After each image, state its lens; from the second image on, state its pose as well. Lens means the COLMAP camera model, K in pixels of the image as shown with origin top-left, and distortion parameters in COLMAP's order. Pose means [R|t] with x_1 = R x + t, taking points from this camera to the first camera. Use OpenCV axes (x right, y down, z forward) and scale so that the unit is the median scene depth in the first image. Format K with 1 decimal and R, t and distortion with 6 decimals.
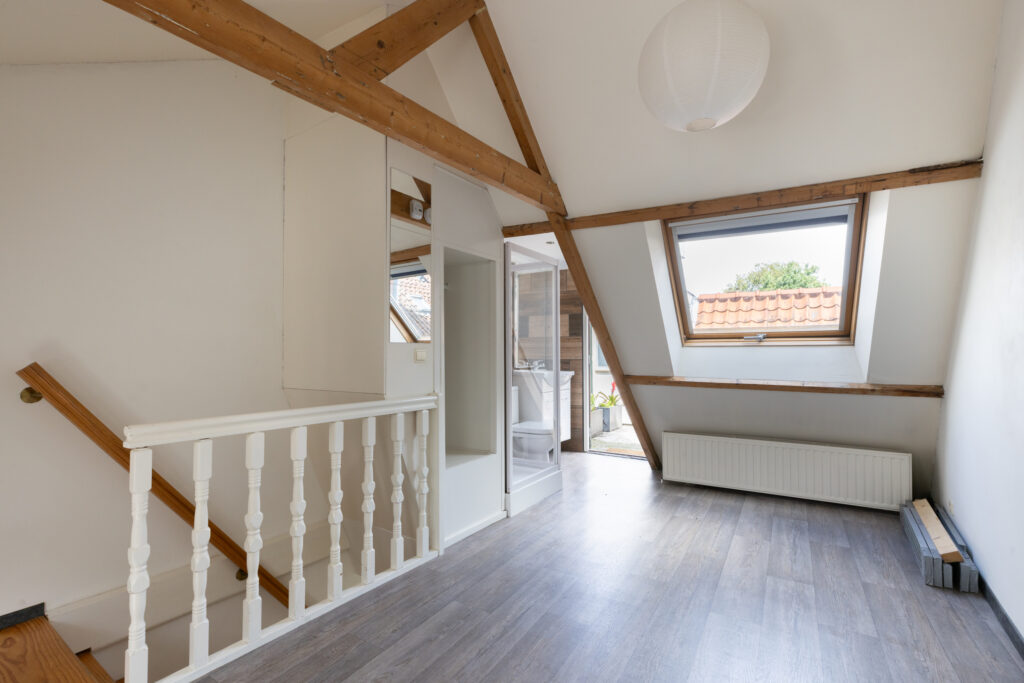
lens RADIAL K [[471.2, 0, 511.9], [0, 471.2, 342.0], [0, 0, 1]] dist [-0.000664, -0.002581]
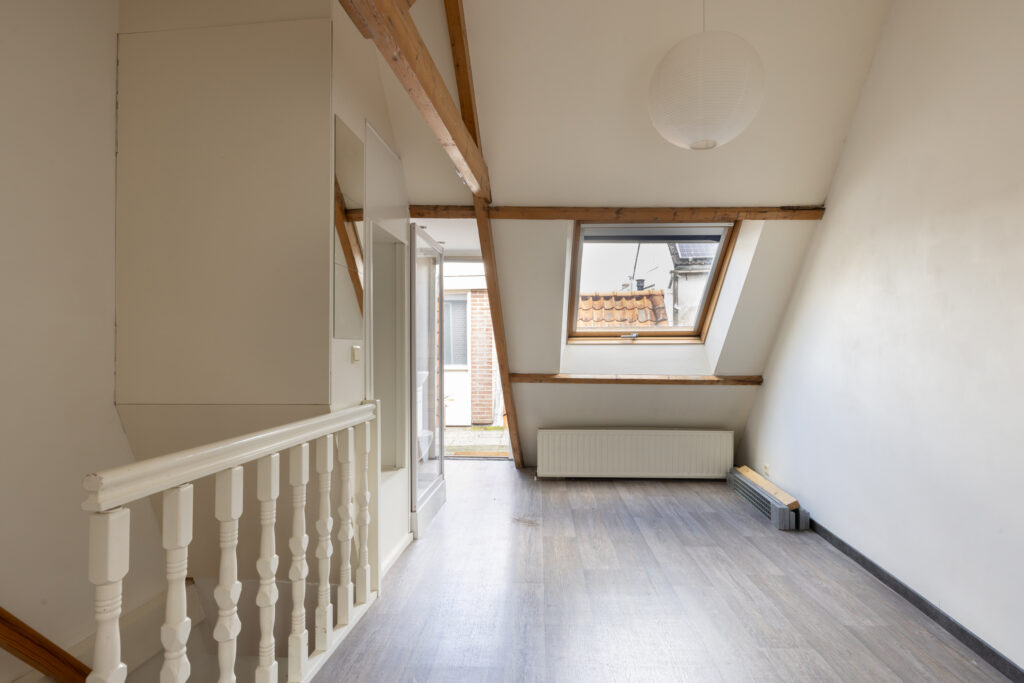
lens RADIAL K [[517.4, 0, 513.4], [0, 517.4, 342.8], [0, 0, 1]] dist [-0.003291, -0.001742]
pose [[0.877382, 0.005158, 0.479765, -0.325788], [-0.009759, 0.999927, 0.007097, -0.000304], [-0.479694, -0.010909, 0.877368, 0.080863]]
